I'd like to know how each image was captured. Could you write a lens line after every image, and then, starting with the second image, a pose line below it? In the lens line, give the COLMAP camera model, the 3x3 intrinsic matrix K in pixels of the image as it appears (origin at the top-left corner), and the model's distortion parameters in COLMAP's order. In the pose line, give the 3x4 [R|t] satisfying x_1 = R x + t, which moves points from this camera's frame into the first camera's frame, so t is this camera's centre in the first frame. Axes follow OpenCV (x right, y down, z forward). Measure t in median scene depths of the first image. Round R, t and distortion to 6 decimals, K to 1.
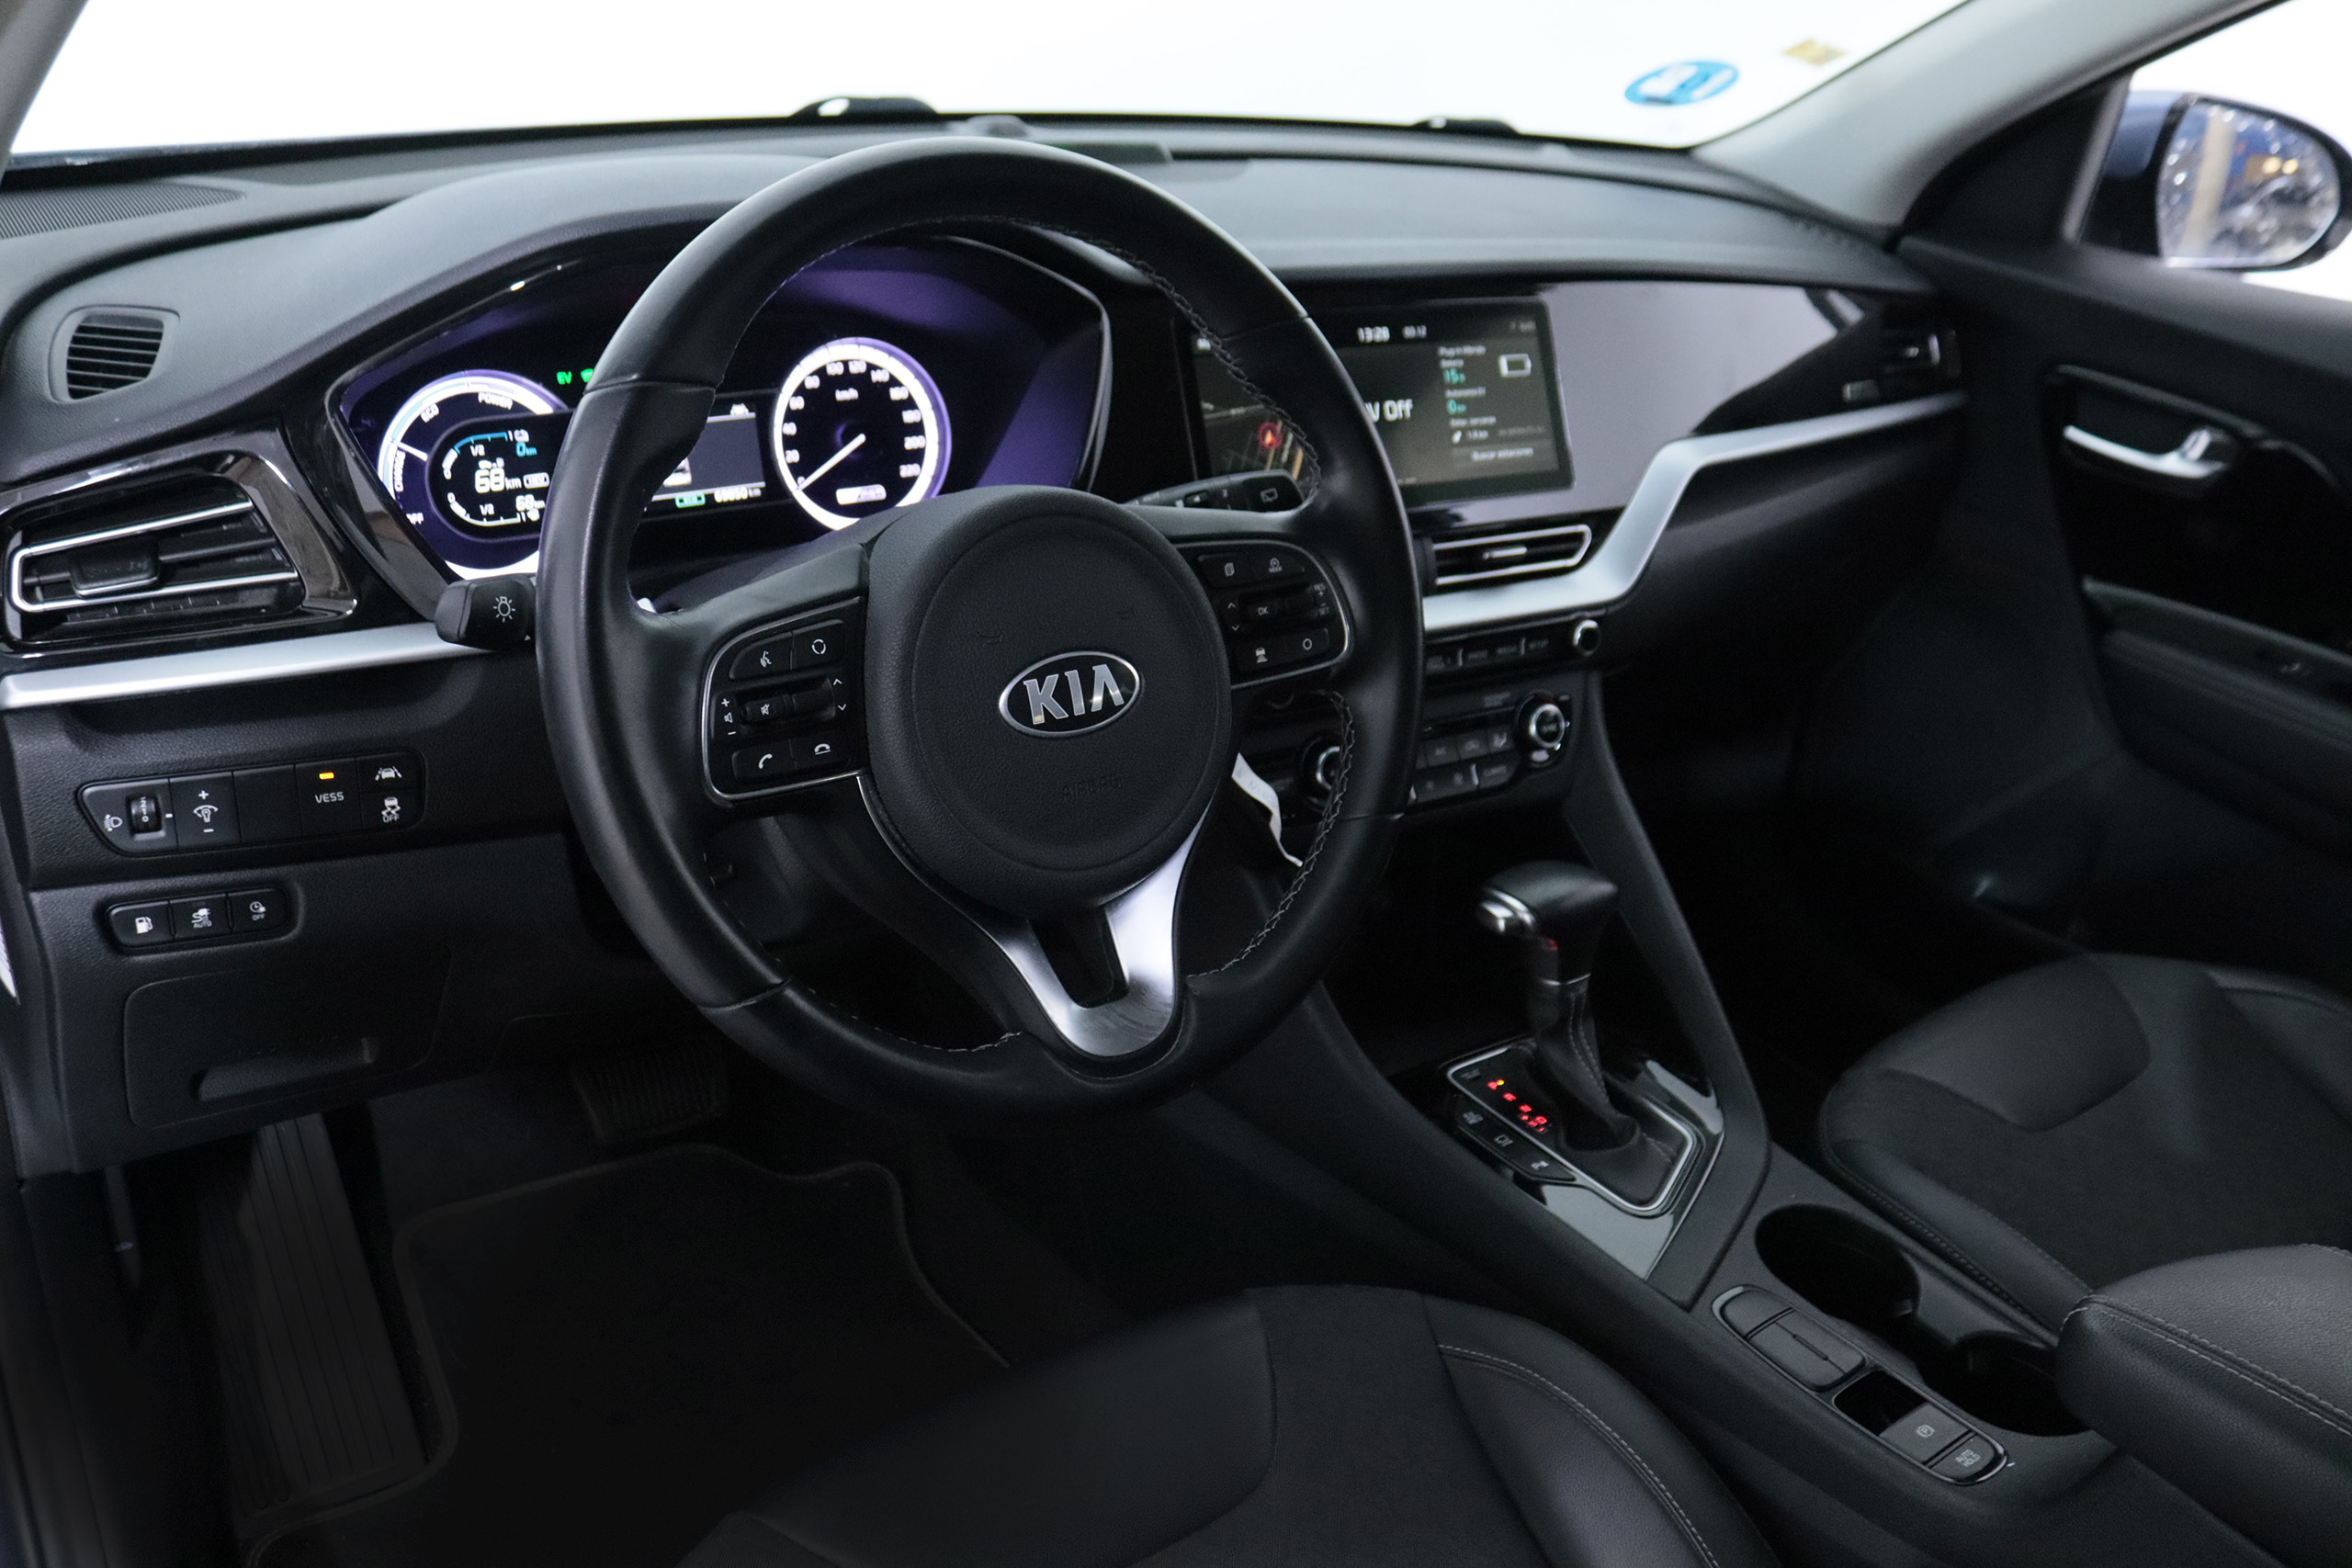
lens RADIAL K [[2012.8, 0, 1176.0], [0, 2012.8, 784.0], [0, 0, 1]] dist [-0.115828, 0.161271]
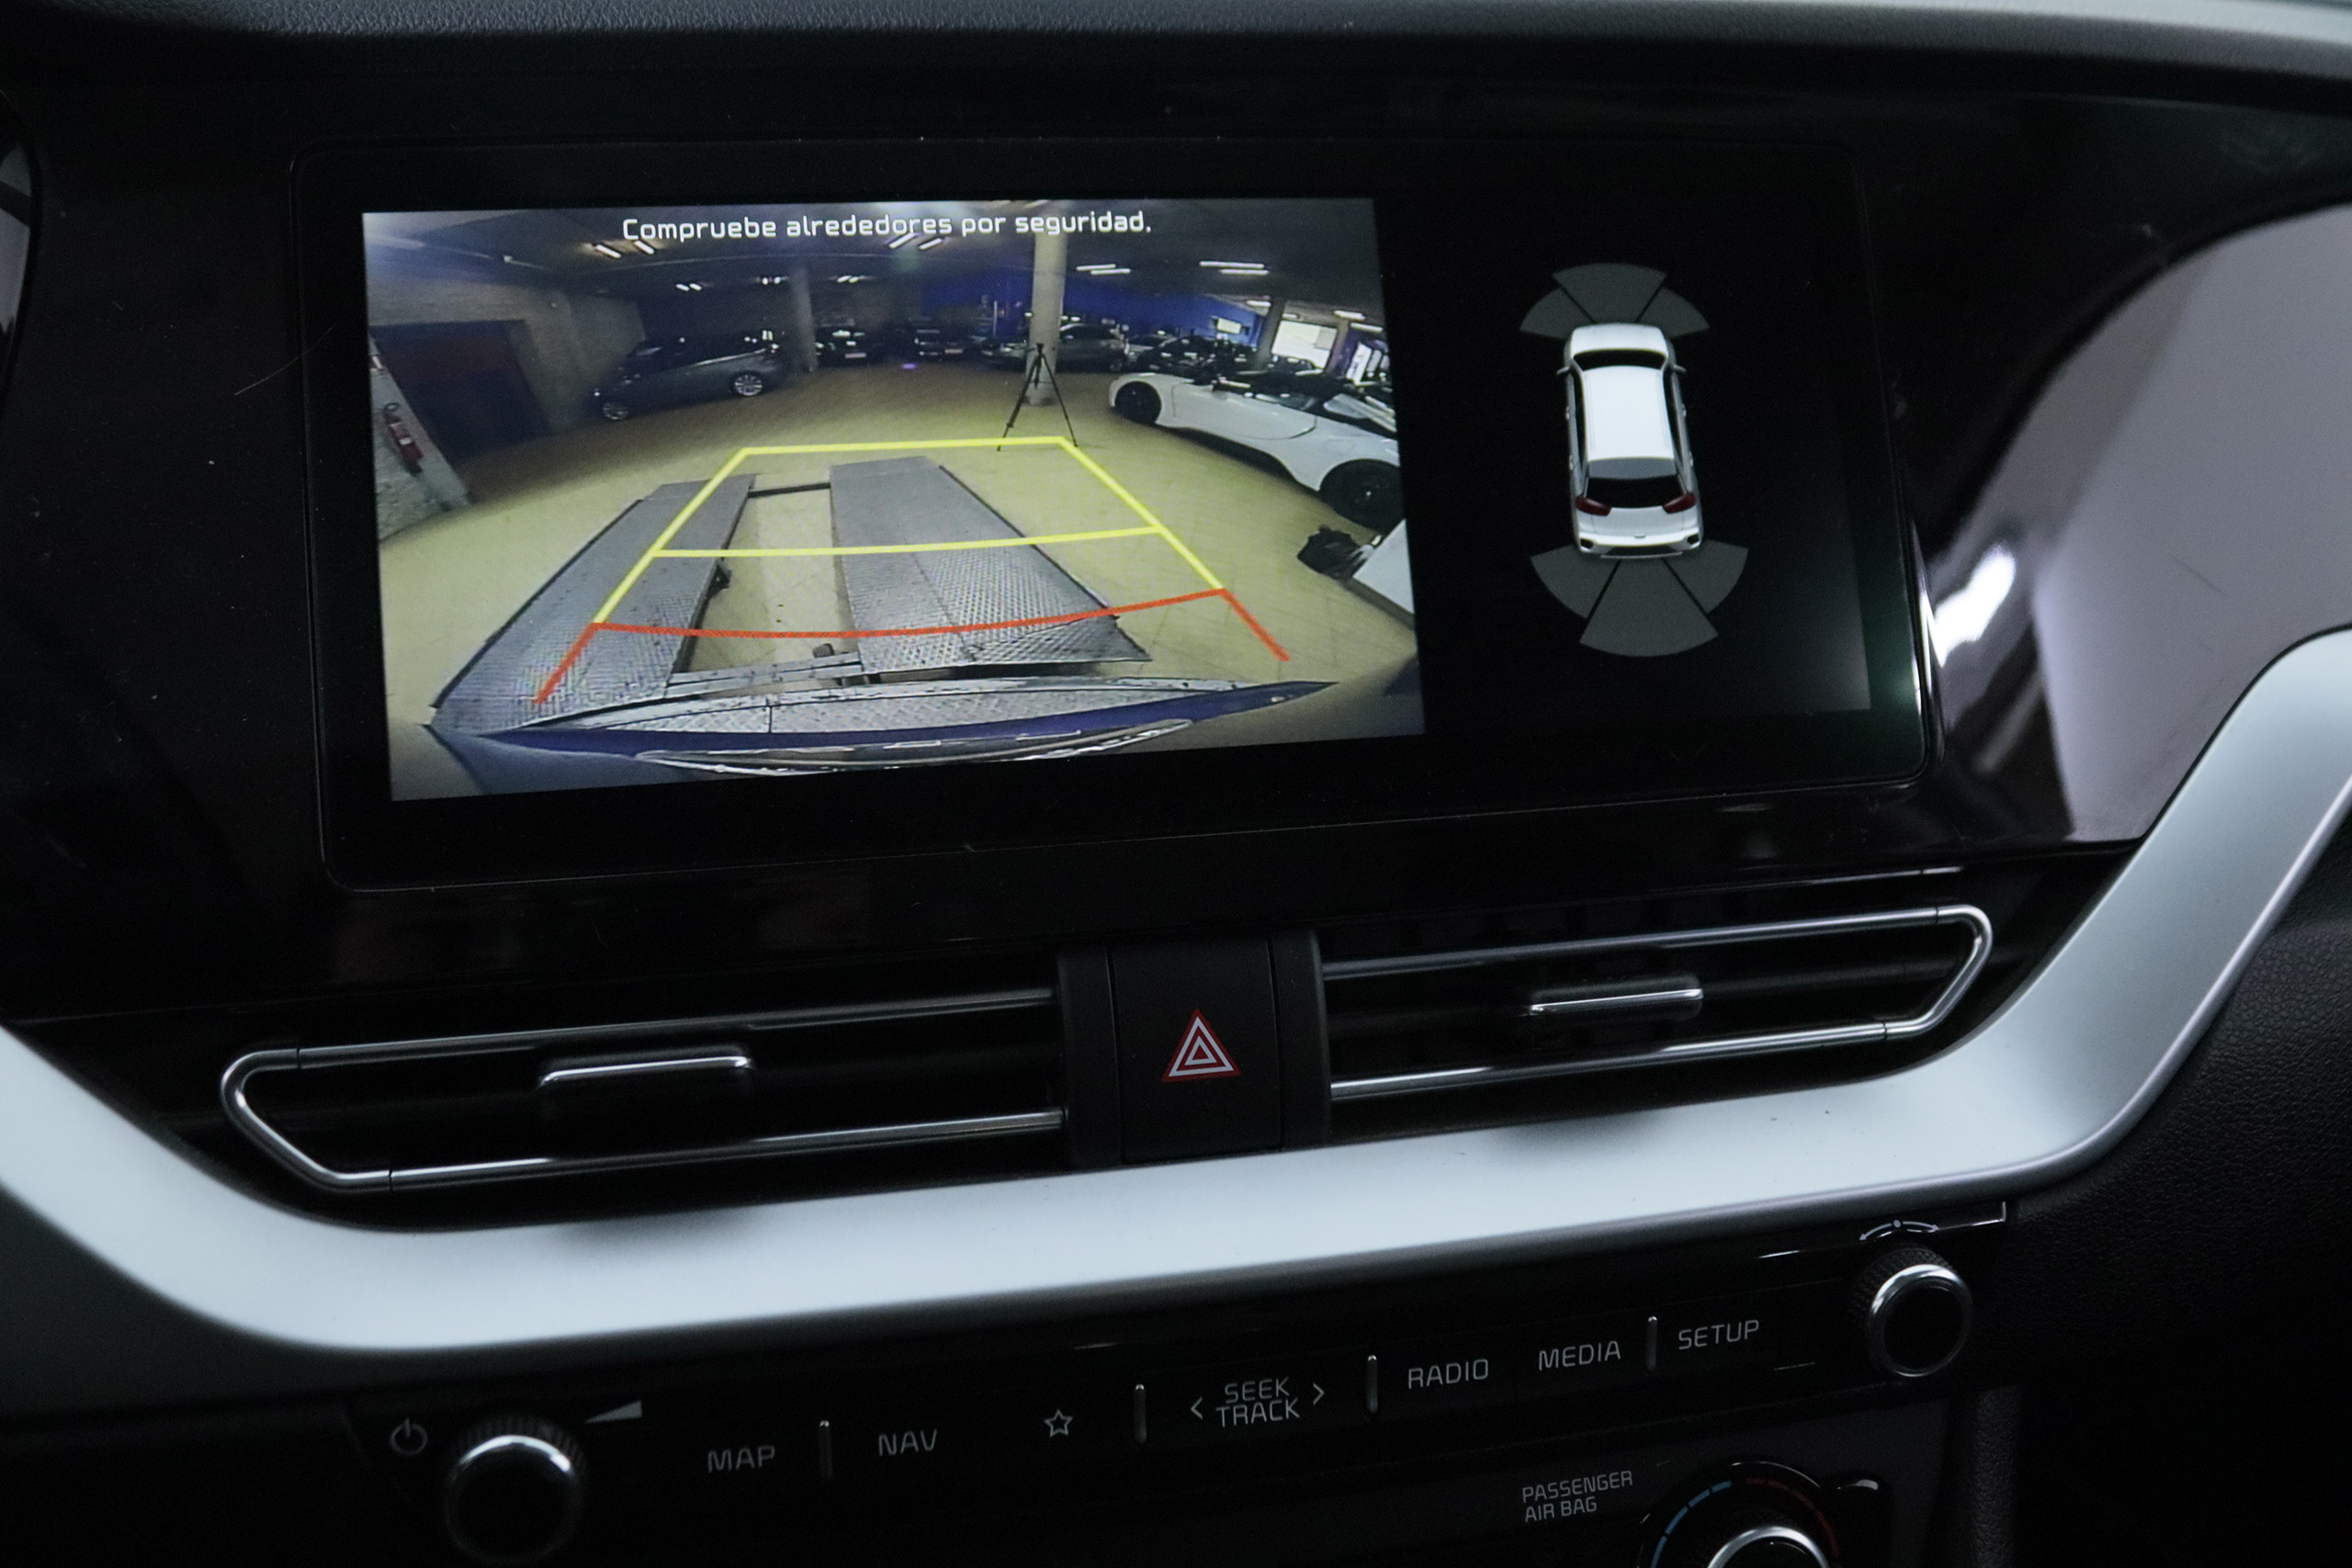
lens RADIAL K [[2448.6, 0, 1124.4], [0, 2448.6, 773.0], [0, 0, 1]] dist [-0.102795, 0.021463]
pose [[0.946890, 0.062823, -0.315360, 0.200372], [-0.089434, 0.993486, -0.070620, -0.114181], [0.308869, 0.095073, 0.946341, 0.635264]]
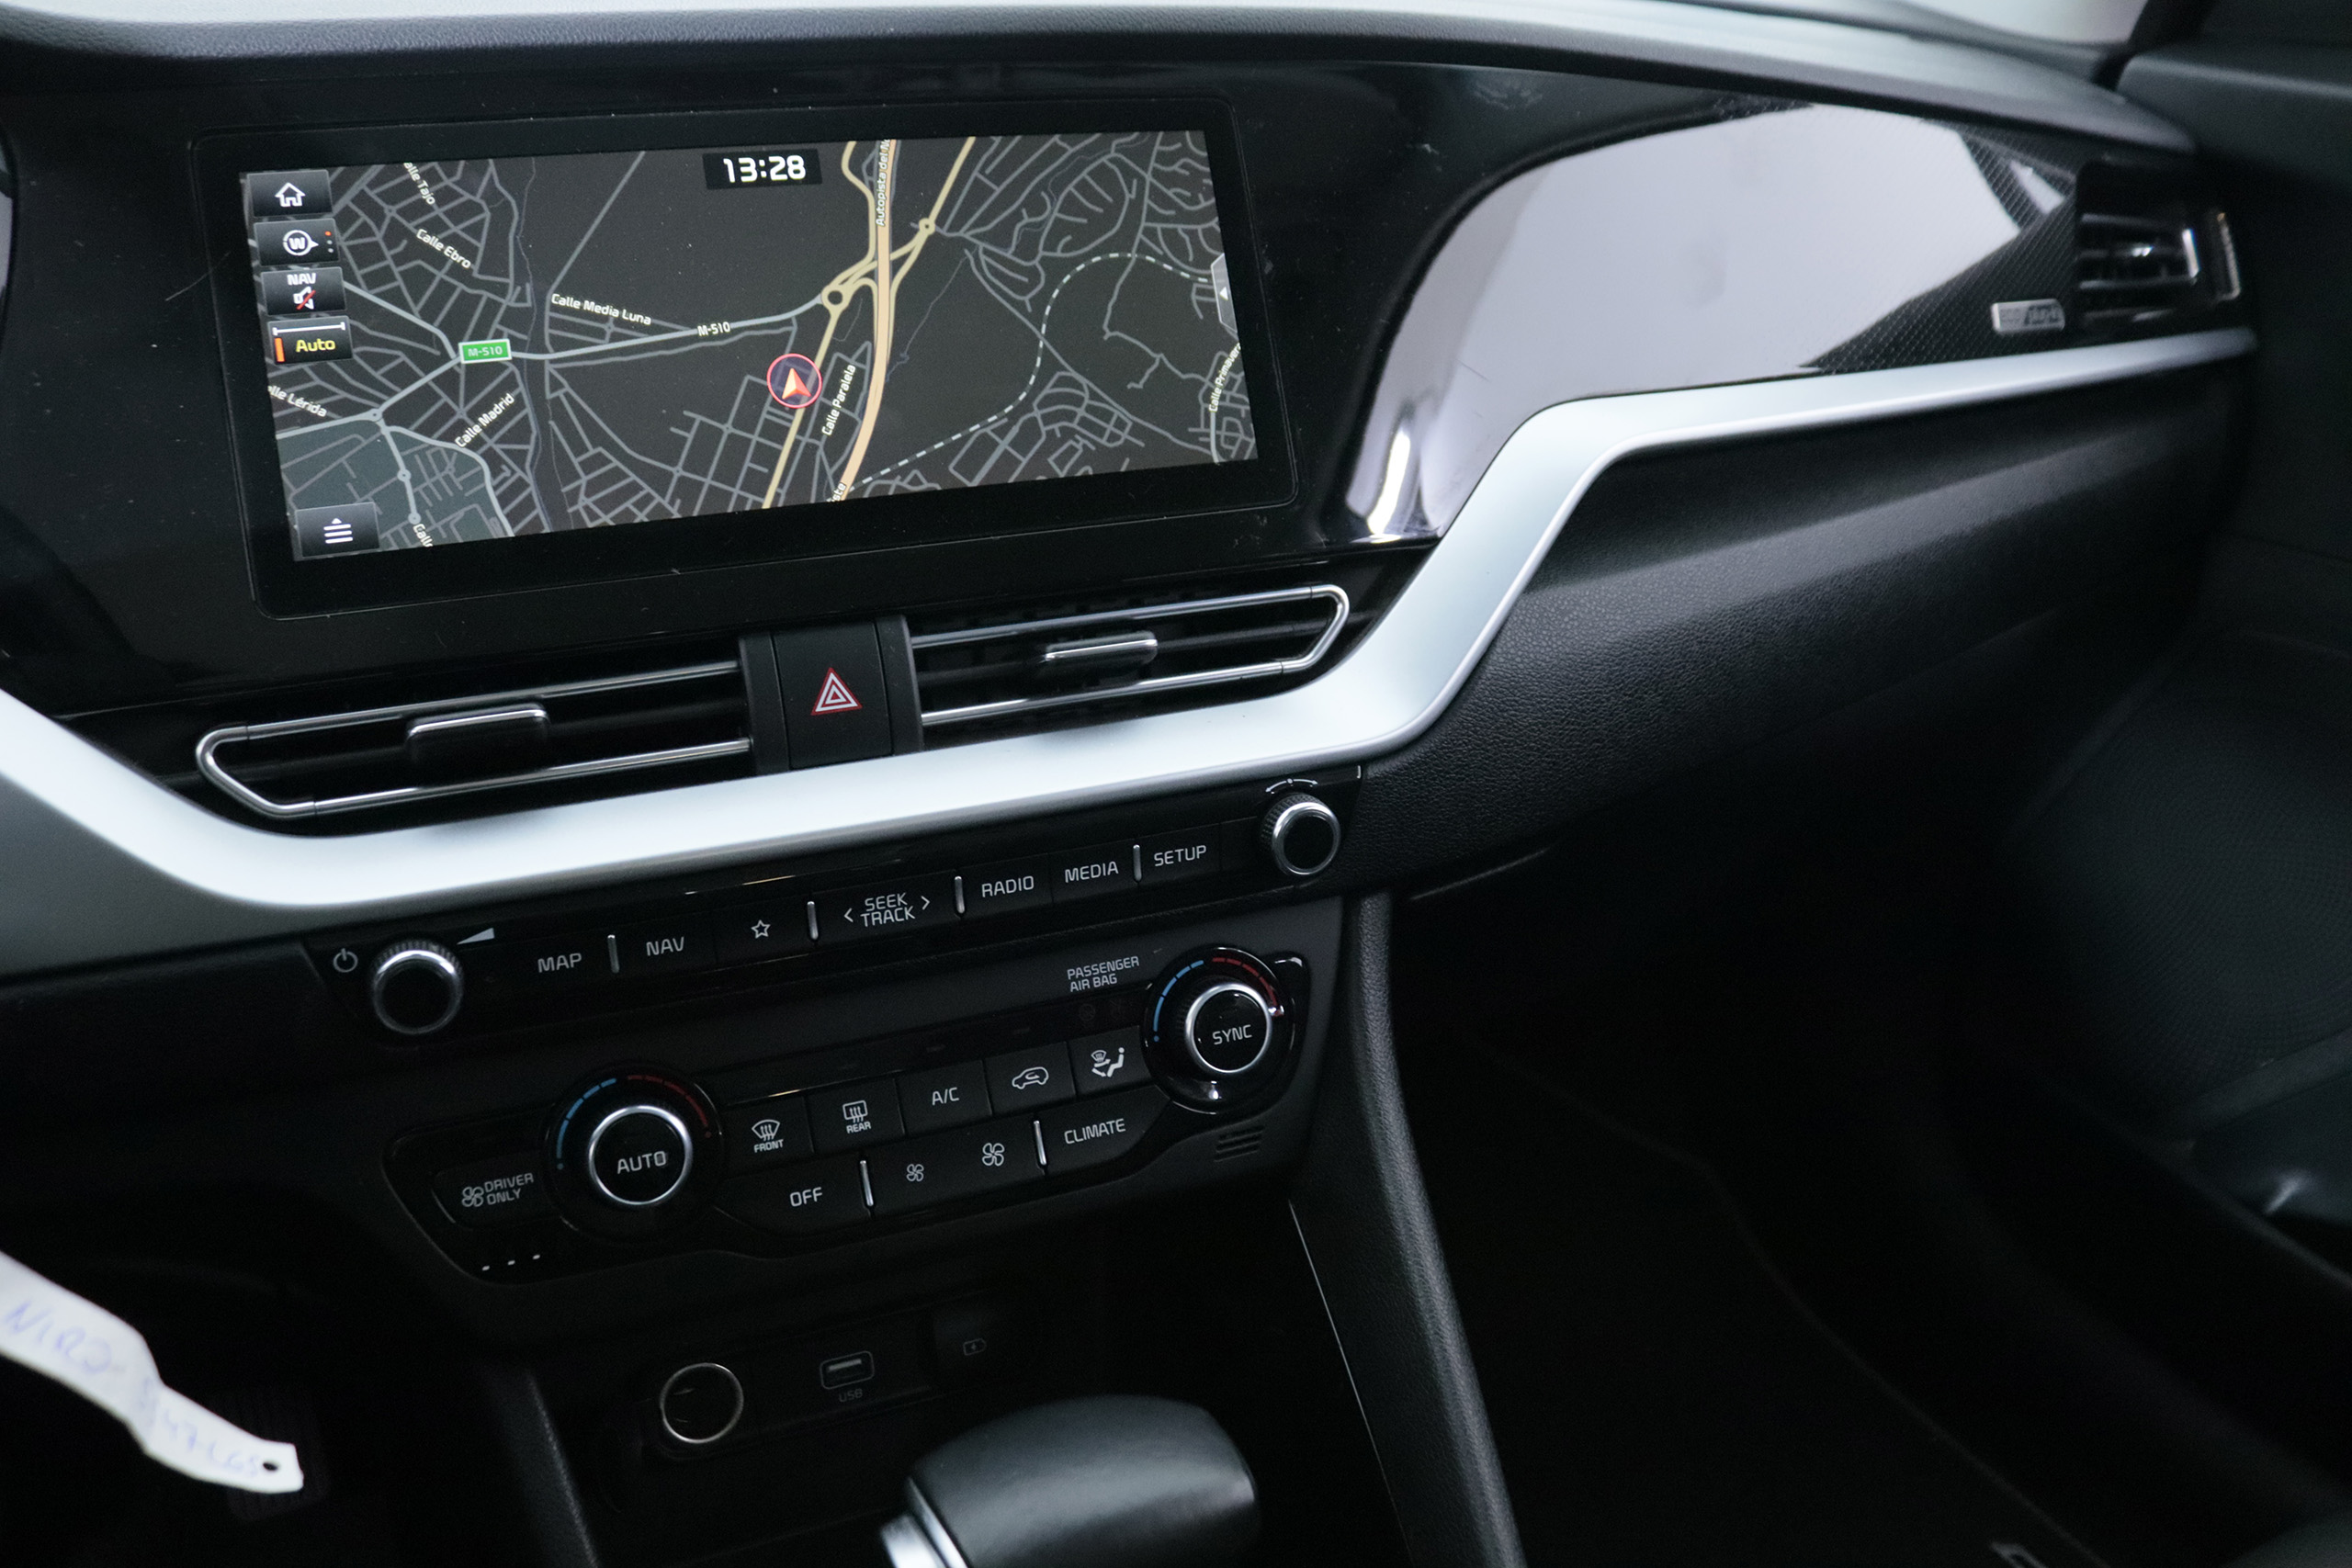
lens RADIAL K [[2075.2, 0, 1176.0], [0, 2075.2, 784.0], [0, 0, 1]] dist [-0.185415, 0.188055]
pose [[0.989209, 0.008314, -0.146277, 0.242484], [-0.010950, 0.999792, -0.017227, -0.076027], [0.146103, 0.018643, 0.989094, 0.536813]]
